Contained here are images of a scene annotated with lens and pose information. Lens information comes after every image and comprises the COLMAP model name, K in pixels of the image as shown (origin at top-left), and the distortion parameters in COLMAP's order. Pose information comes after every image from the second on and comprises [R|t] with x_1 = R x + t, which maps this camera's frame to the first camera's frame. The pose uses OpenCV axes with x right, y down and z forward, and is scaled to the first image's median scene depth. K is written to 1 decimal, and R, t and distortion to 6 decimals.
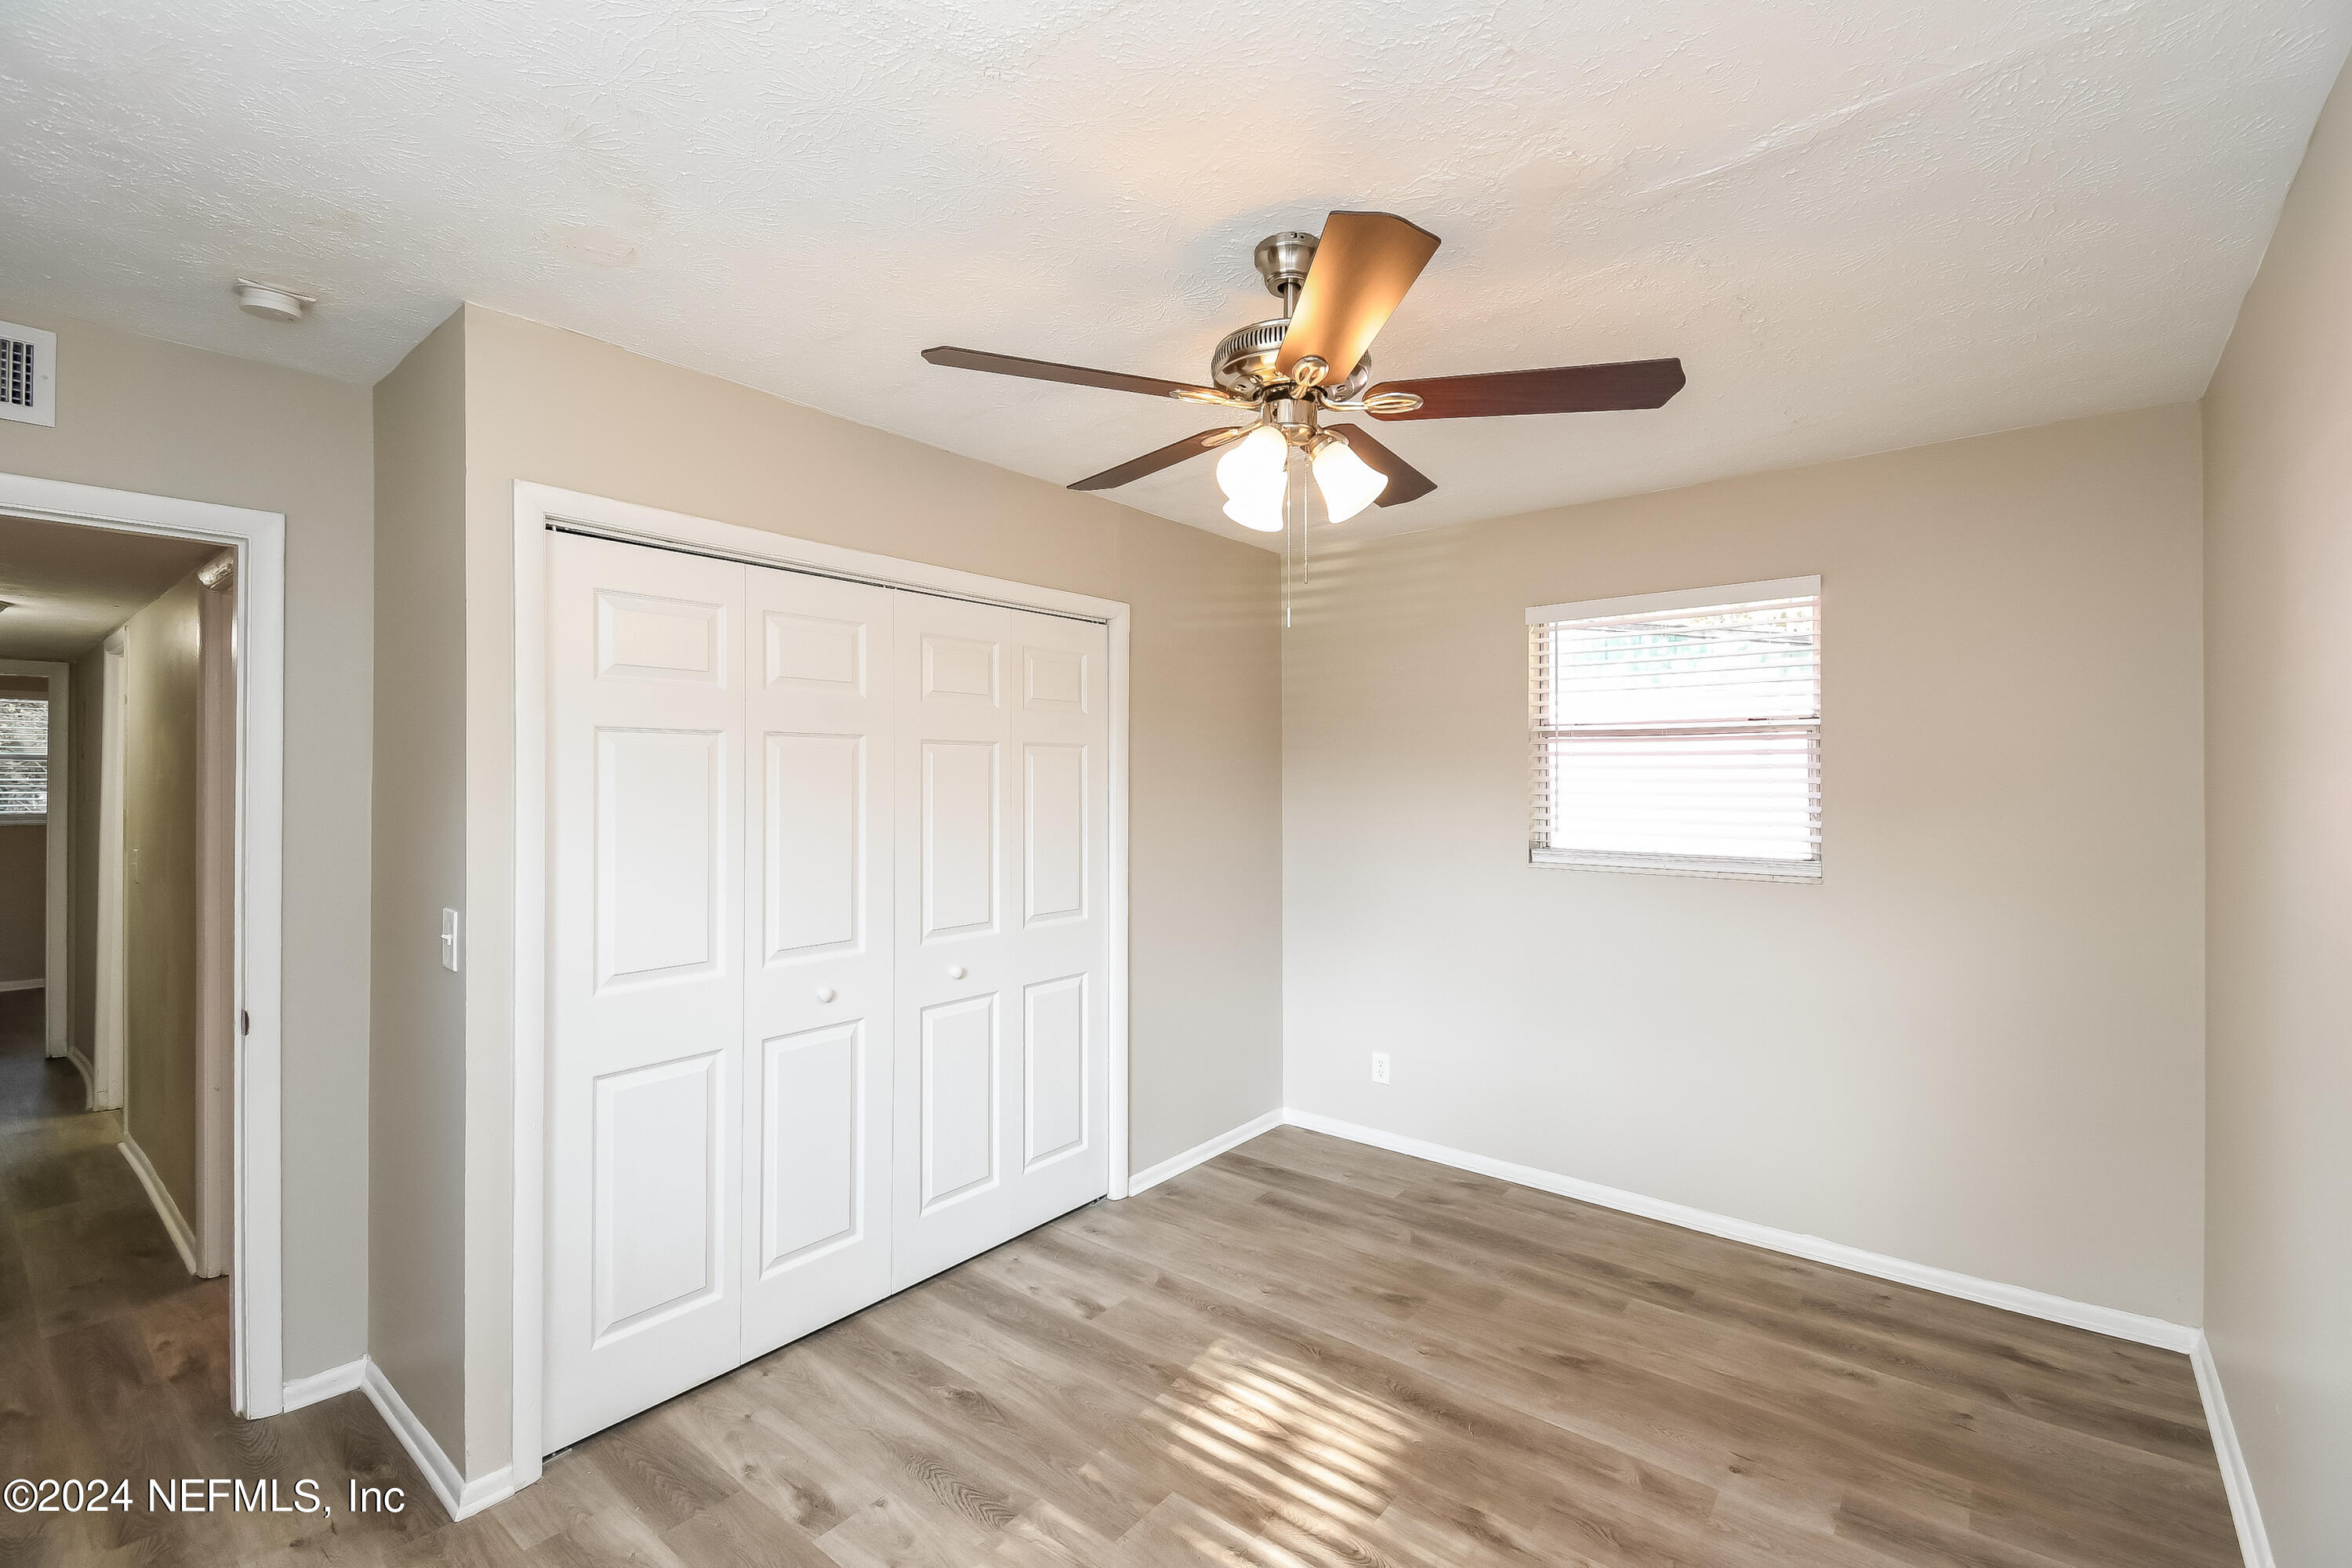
lens RADIAL K [[1018.8, 0, 1188.6], [0, 1018.8, 762.7], [0, 0, 1]] dist [0.000146, -0.000326]
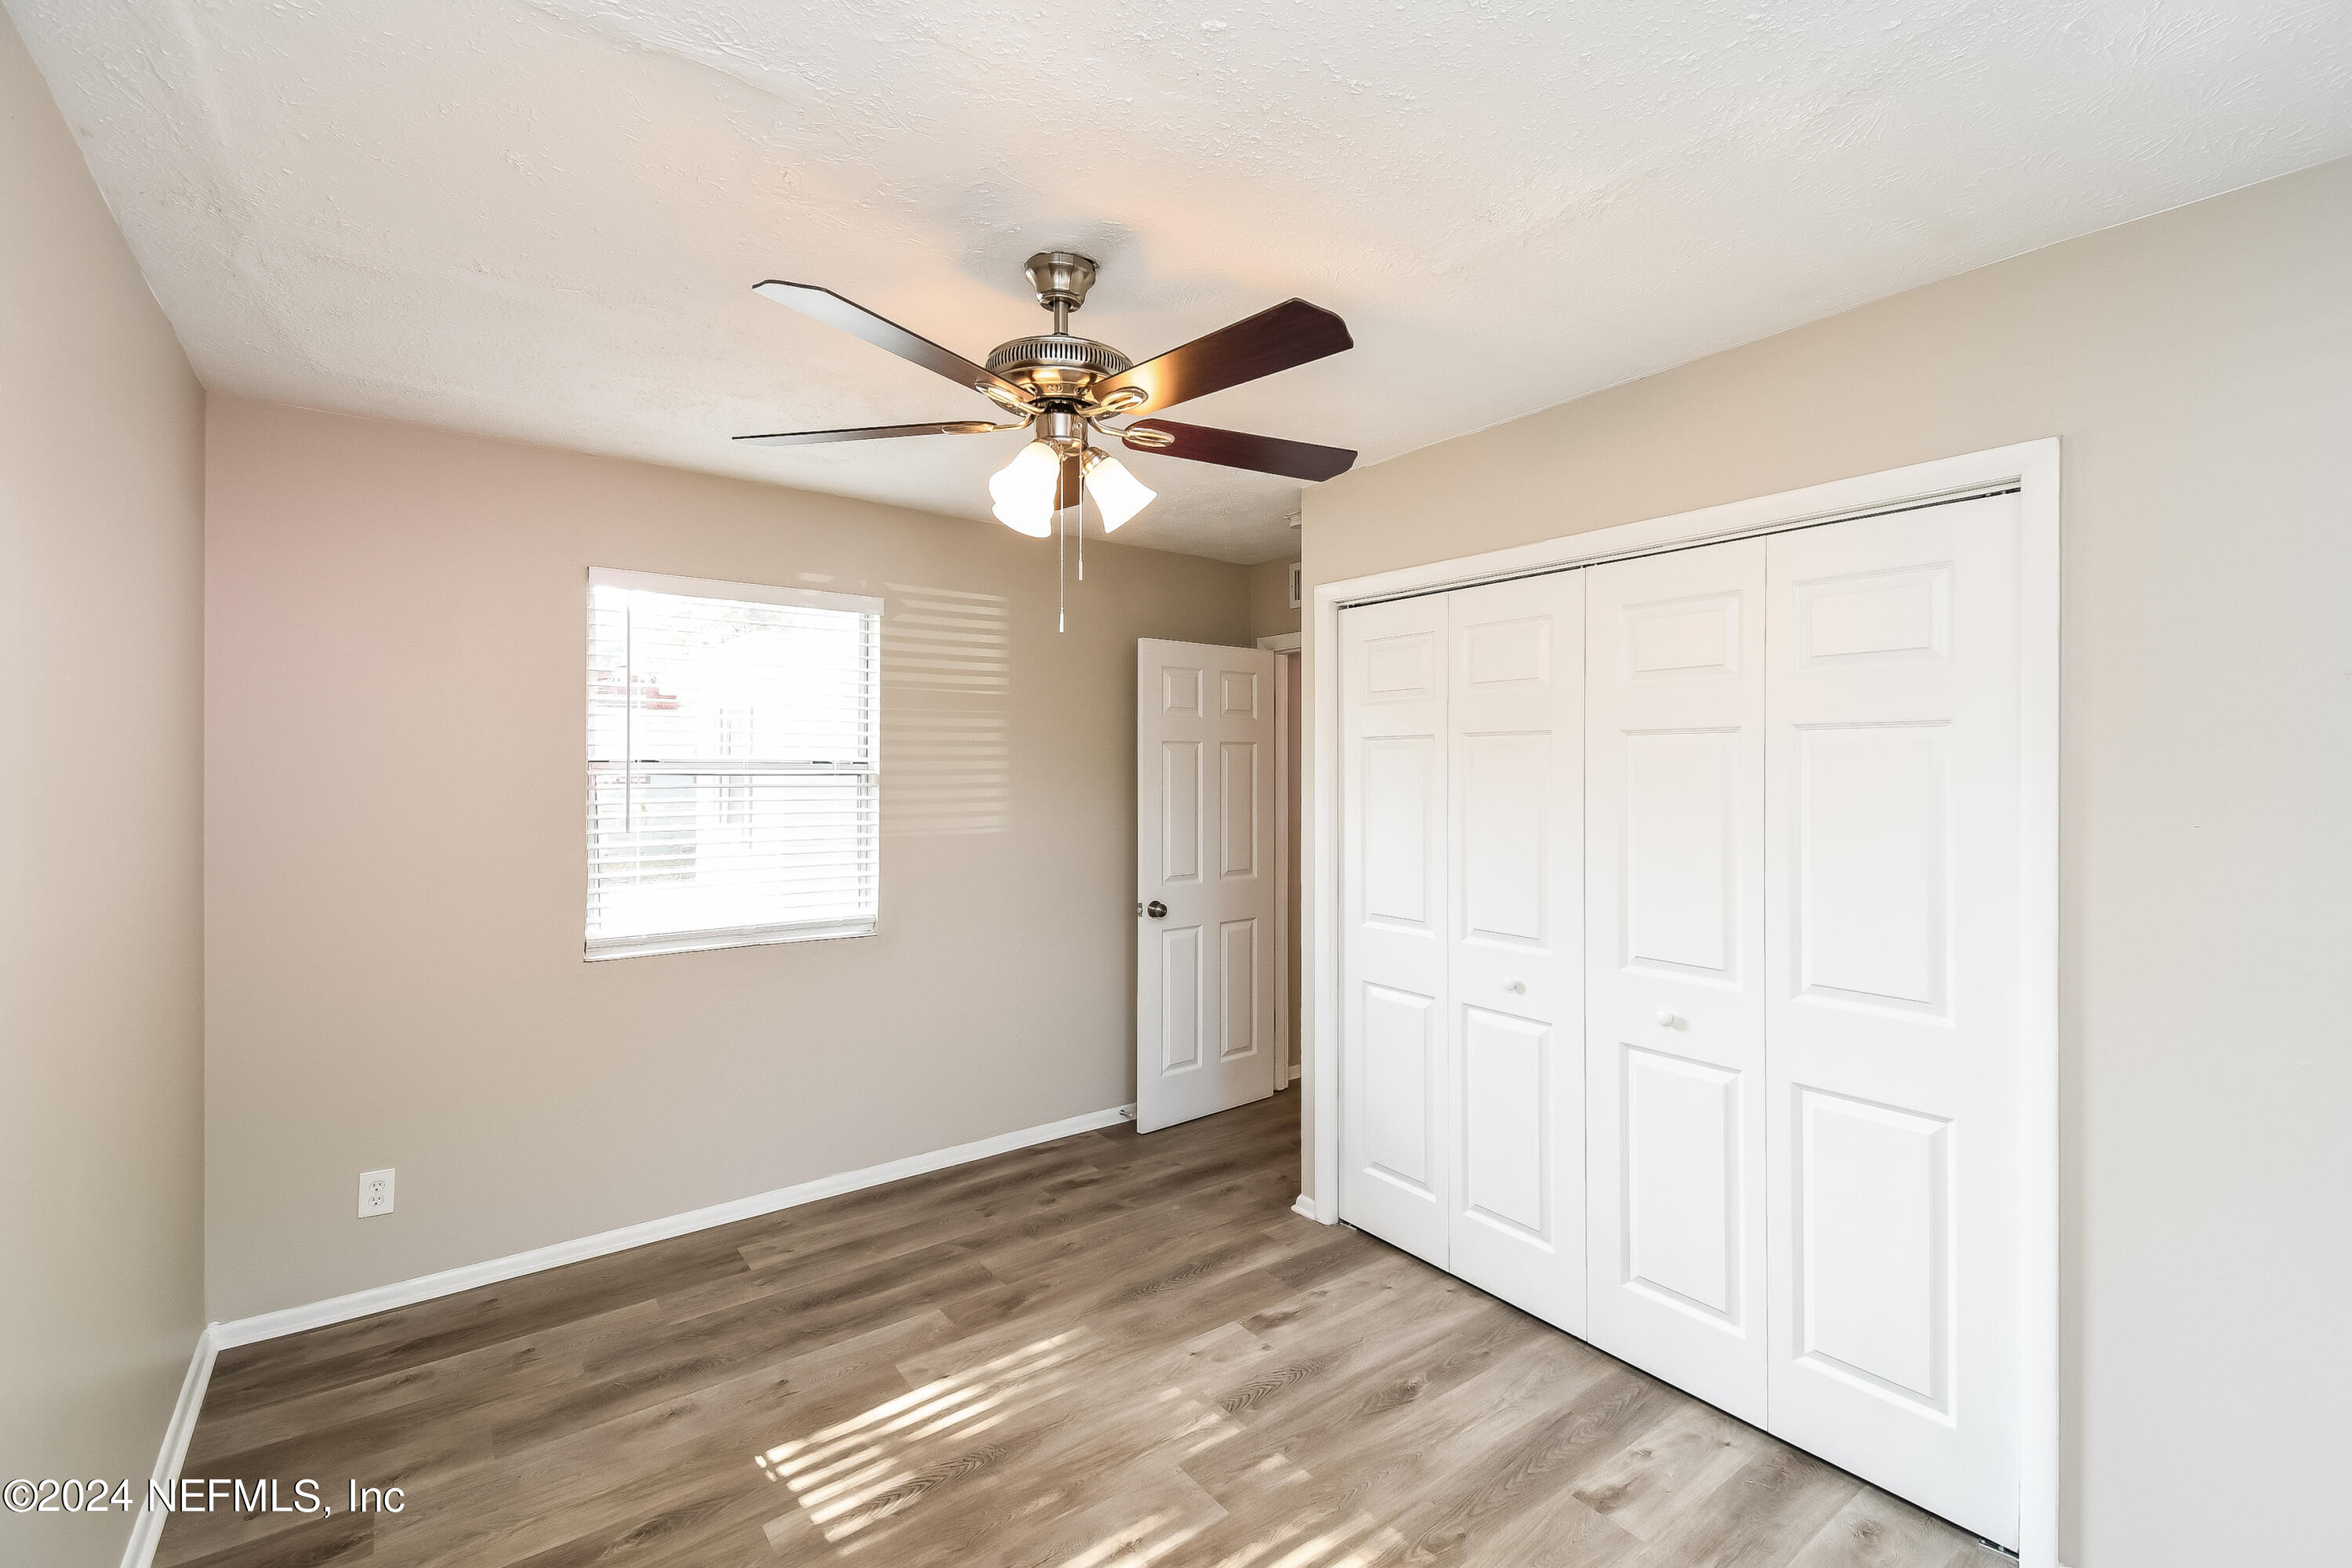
lens RADIAL K [[1018.8, 0, 1186.7], [0, 1018.8, 772.7], [0, 0, 1]] dist [0.000146, -0.000326]
pose [[-0.239582, 0.007666, -0.970846, 0.767075], [-0.002819, 0.999959, 0.008592, 0.007172], [0.970872, 0.004795, -0.239551, 0.987756]]
